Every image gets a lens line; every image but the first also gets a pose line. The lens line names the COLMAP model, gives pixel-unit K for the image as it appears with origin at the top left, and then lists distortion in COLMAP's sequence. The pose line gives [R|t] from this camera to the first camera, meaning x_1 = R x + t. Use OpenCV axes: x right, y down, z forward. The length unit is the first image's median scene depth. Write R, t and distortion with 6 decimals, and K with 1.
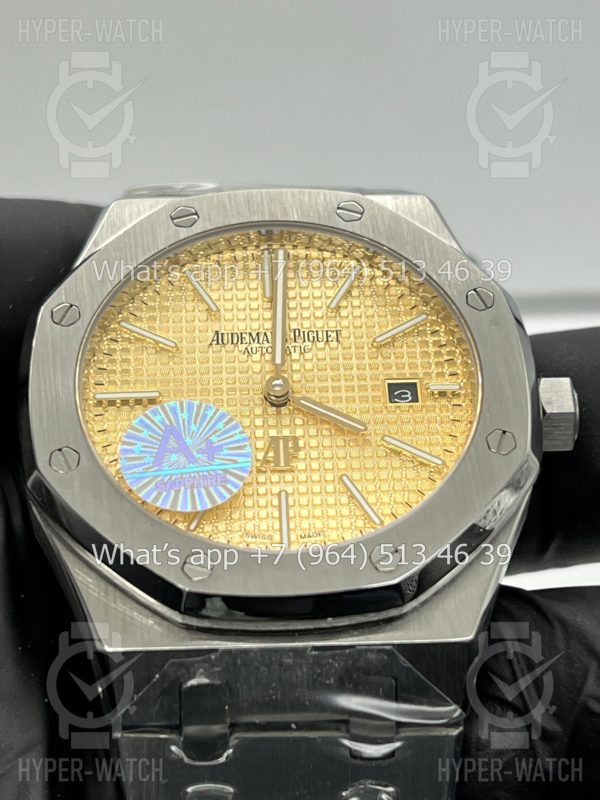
lens RADIAL K [[1867.3, 0, 300.0], [0, 1867.3, 400.0], [0, 0, 1]] dist [0.241844, -0.370910]
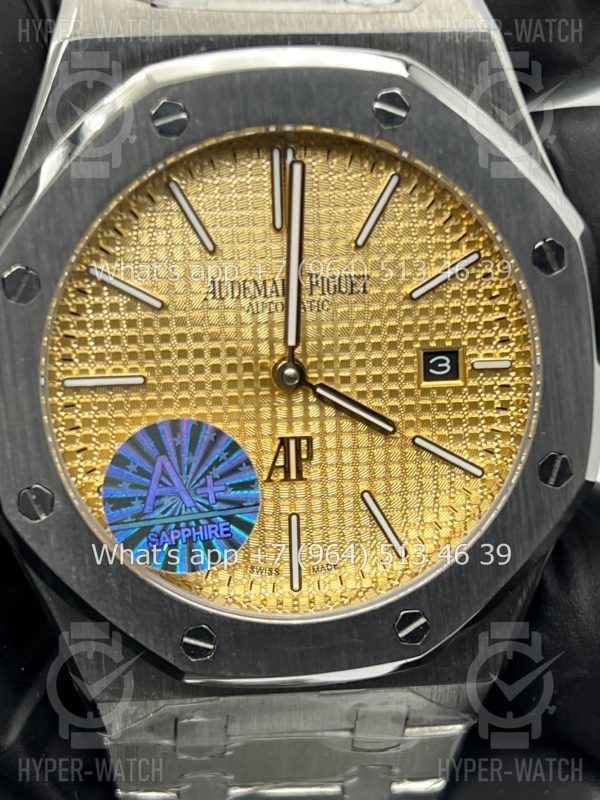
lens RADIAL K [[1867.3, 0, 300.0], [0, 1867.3, 400.0], [0, 0, 1]] dist [0.241844, -0.370910]
pose [[0.996833, 0.007424, 0.079170, -0.070906], [-0.058681, 0.740572, 0.669410, -0.535731], [-0.053661, -0.671936, 0.738663, 0.387306]]
